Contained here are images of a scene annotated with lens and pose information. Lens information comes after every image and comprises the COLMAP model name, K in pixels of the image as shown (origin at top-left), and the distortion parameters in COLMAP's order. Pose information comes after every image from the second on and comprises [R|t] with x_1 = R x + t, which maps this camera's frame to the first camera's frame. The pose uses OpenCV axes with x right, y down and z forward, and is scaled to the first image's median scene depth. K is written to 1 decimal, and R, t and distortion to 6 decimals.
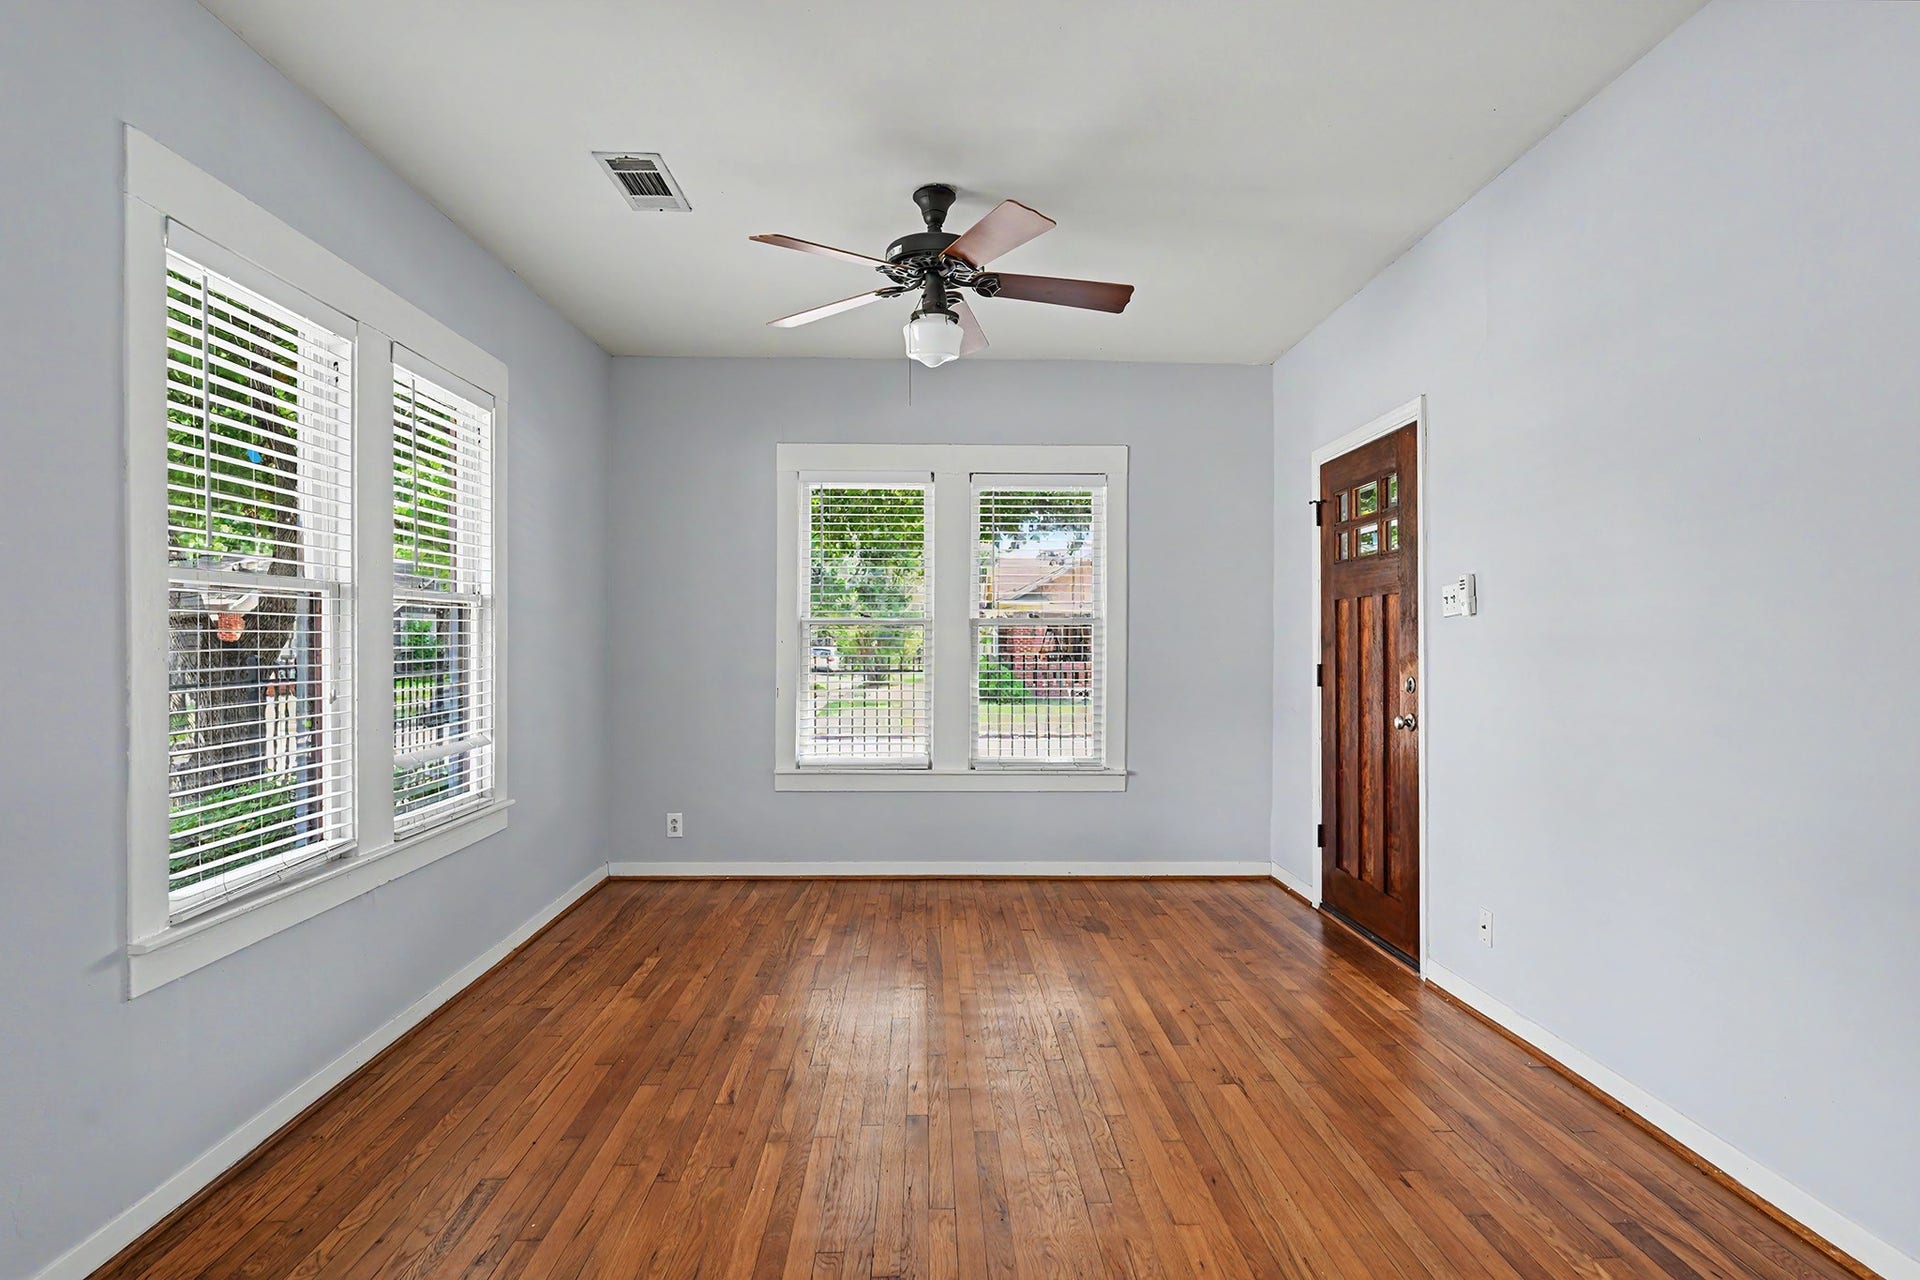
lens RADIAL K [[1015.0, 0, 960.0], [0, 1015.0, 640.0], [0, 0, 1]] dist [0.000815, -0.000056]
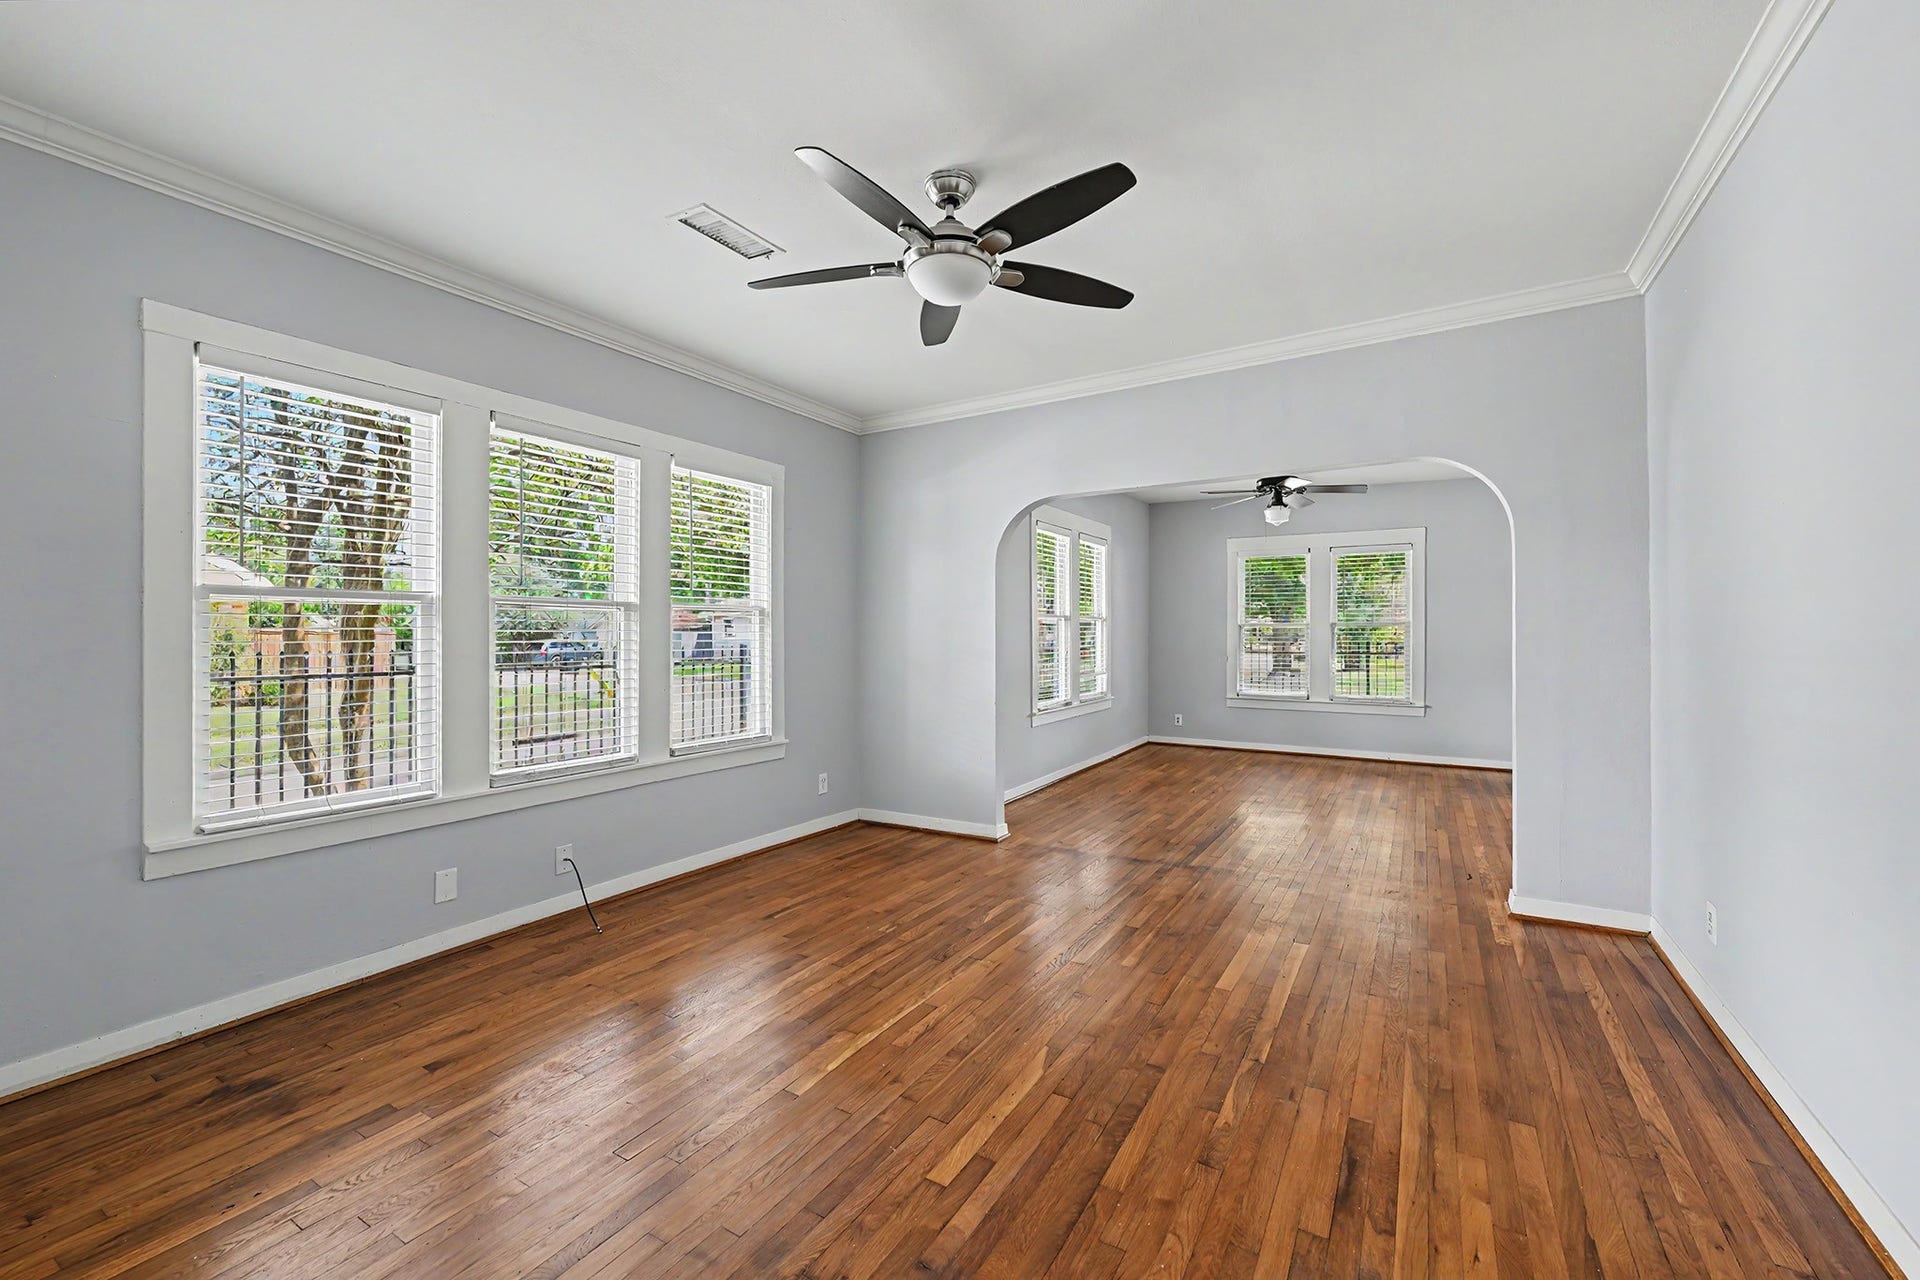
lens RADIAL K [[808.2, 0, 947.5], [0, 808.2, 627.7], [0, 0, 1]] dist [-0.001947, -0.000234]
pose [[0.844506, -0.005838, -0.535514, 0.331214], [0.001267, 0.999960, -0.008903, 0.002228], [0.535544, 0.006840, 0.844479, -1.050543]]
